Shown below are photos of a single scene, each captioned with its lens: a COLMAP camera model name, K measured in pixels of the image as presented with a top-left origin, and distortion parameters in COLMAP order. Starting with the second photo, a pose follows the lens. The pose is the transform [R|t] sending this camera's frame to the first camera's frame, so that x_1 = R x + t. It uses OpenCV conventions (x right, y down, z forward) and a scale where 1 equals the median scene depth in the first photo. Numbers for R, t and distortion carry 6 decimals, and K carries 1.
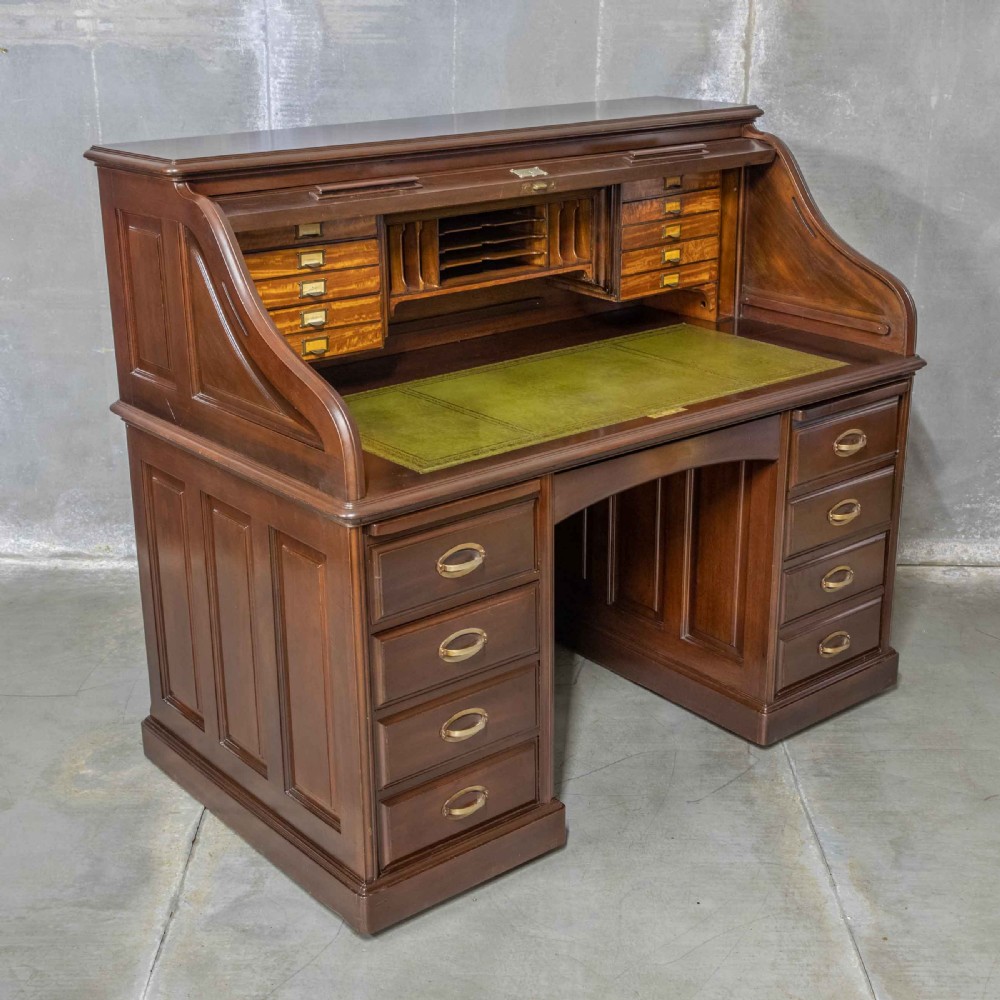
lens RADIAL K [[1505.1, 0, 503.5], [0, 1505.1, 471.7], [0, 0, 1]] dist [-0.027324, 0.095065]
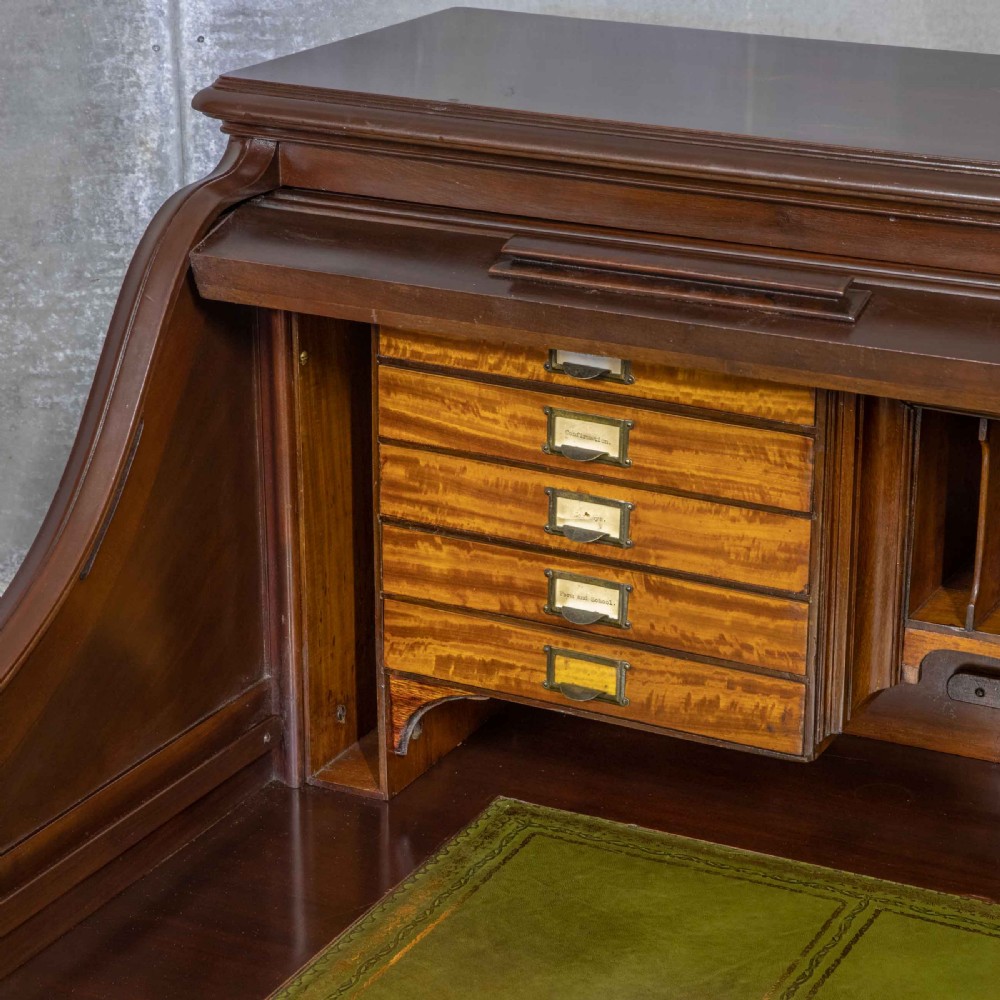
lens RADIAL K [[2703.4, 0, 632.1], [0, 2703.4, 500.3], [0, 0, 1]] dist [0.139830, 0.427613]
pose [[0.978155, -0.069893, 0.195777, -0.184164], [0.065963, 0.997469, 0.026534, -0.154298], [-0.197136, -0.013040, 0.980289, 0.431556]]
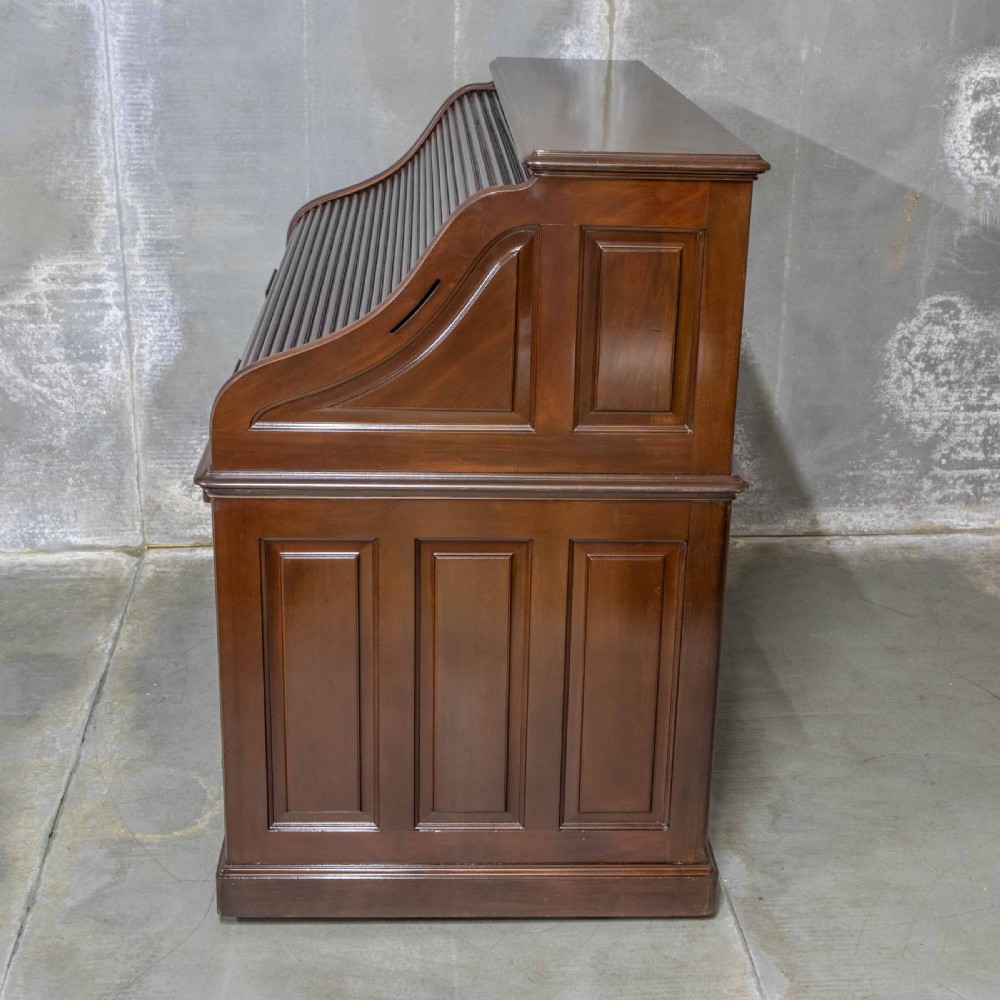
lens RADIAL K [[1635.7, 0, 502.8], [0, 1635.7, 497.1], [0, 0, 1]] dist [-0.001754, 0.155285]
pose [[0.997132, -0.028228, 0.070227, 0.010740], [0.027117, 0.999492, 0.016730, 0.016072], [-0.070664, -0.014778, 0.997391, -0.045233]]
